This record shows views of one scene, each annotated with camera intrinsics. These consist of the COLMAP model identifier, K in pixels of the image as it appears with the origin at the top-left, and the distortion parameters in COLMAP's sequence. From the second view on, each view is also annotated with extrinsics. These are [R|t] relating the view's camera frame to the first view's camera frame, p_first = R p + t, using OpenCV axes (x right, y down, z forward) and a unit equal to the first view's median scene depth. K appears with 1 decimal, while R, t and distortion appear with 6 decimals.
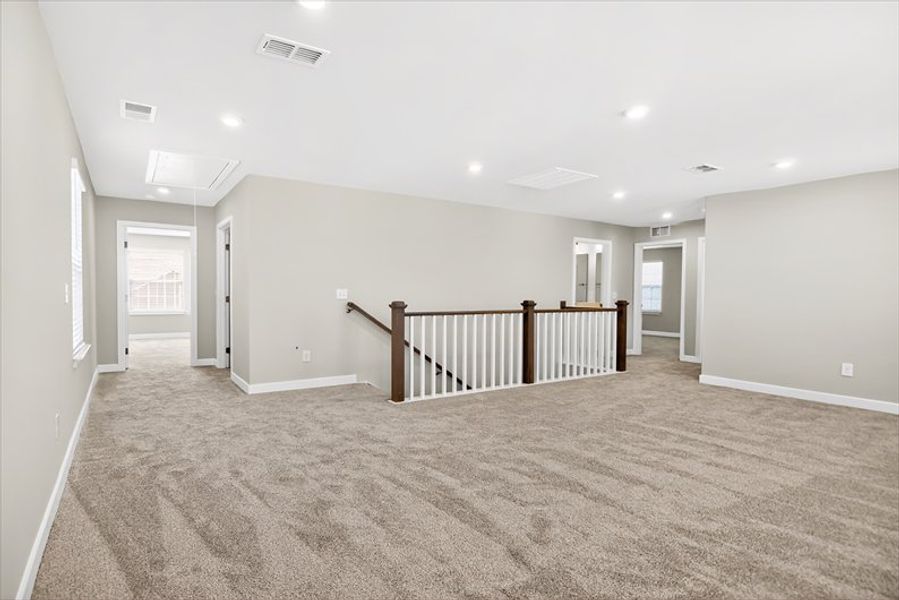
lens RADIAL K [[485.8, 0, 445.8], [0, 485.8, 302.2], [0, 0, 1]] dist [-0.004872, -0.001324]
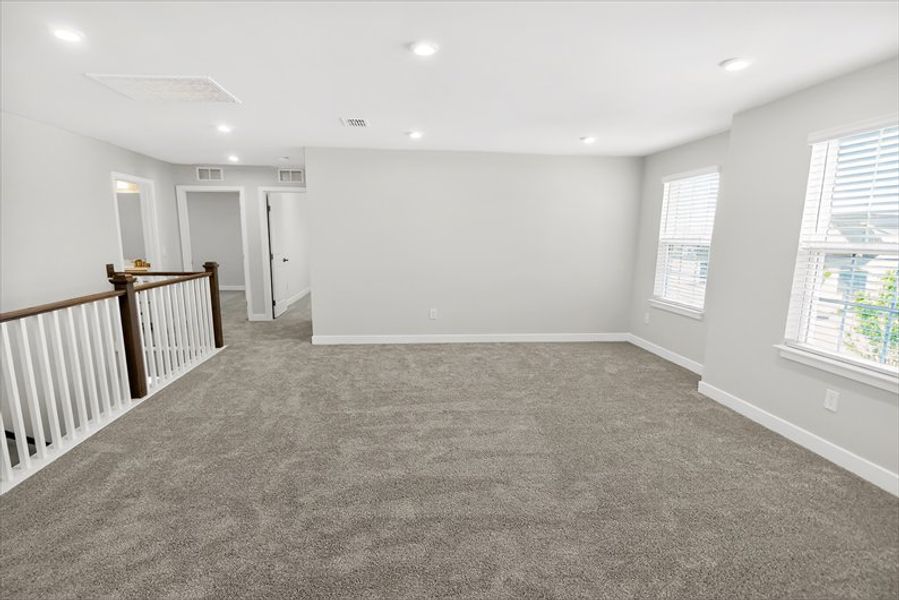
lens RADIAL K [[483.8, 0, 450.0], [0, 483.8, 317.4], [0, 0, 1]] dist [0.005344, 0.000133]
pose [[0.478381, -0.153079, 0.864707, -0.259748], [0.014240, 0.985912, 0.166658, -0.067300], [-0.878037, -0.067413, 0.473821, 0.415772]]
